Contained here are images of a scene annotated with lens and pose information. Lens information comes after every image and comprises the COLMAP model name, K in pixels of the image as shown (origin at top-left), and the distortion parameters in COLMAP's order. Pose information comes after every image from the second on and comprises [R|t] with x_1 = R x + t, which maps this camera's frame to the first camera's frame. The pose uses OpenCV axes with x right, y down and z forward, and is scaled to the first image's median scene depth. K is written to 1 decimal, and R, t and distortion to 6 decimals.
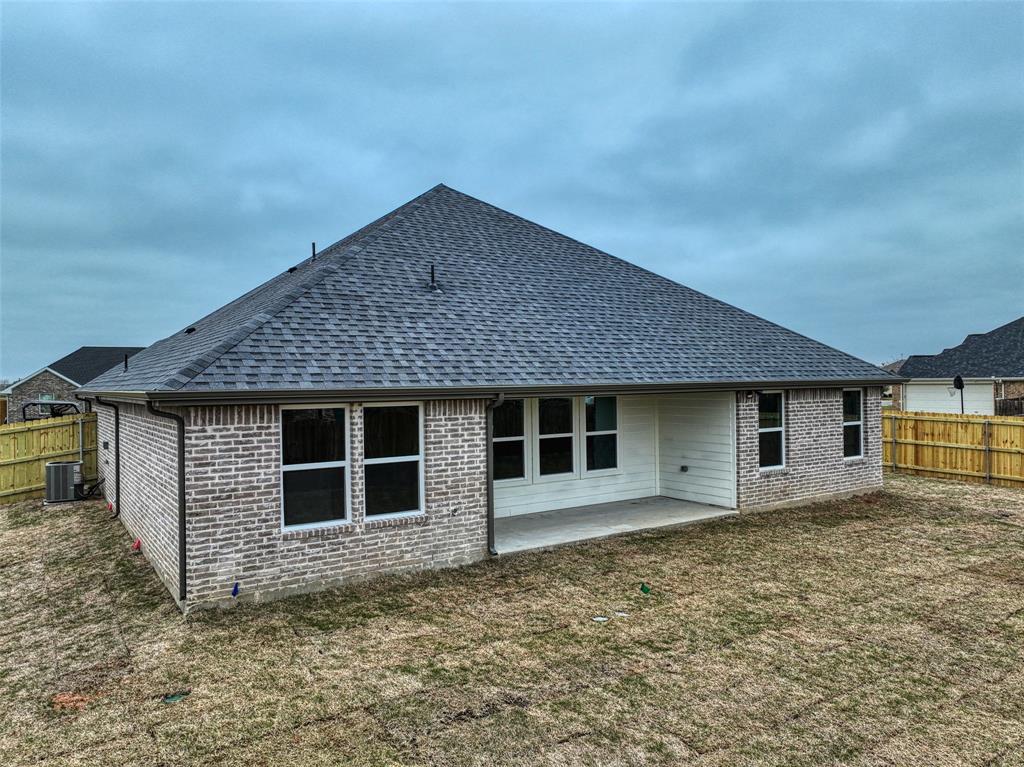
lens RADIAL K [[719.7, 0, 512.0], [0, 719.7, 383.5], [0, 0, 1]] dist [-0.001524, 0.014992]
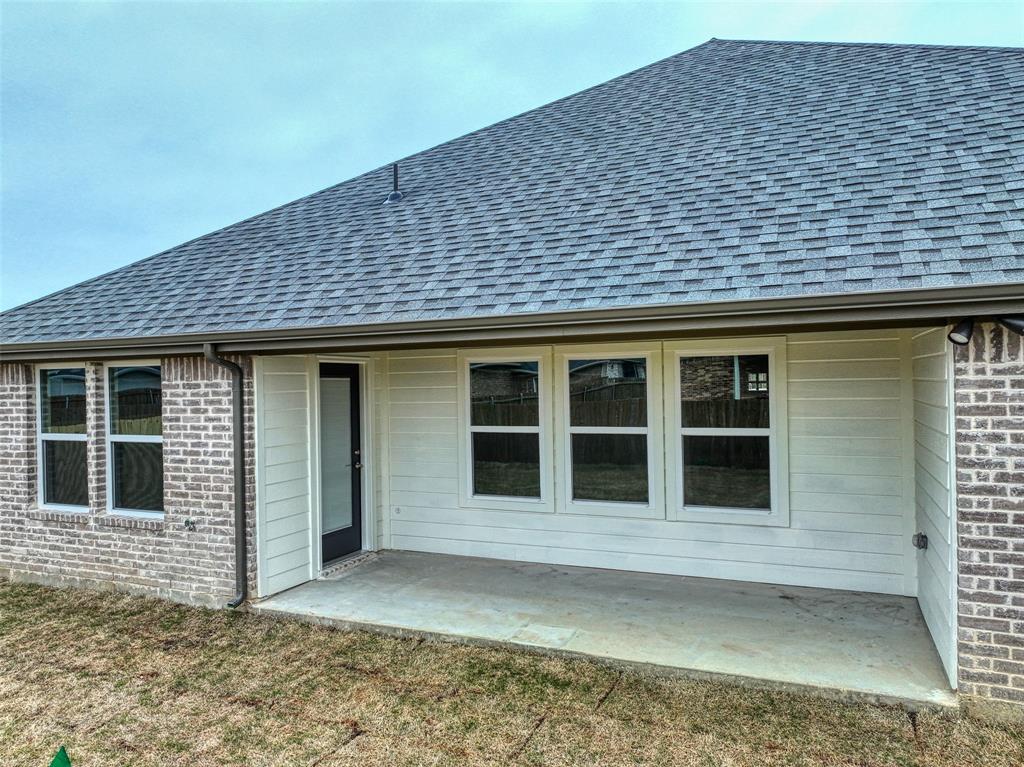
lens RADIAL K [[719.7, 0, 512.0], [0, 719.7, 383.5], [0, 0, 1]] dist [-0.001524, 0.014992]
pose [[0.538157, 0.007786, -0.842808, 0.636114], [0.009496, 0.999838, 0.015300, 0.039579], [0.842791, -0.016237, 0.537996, 0.884192]]
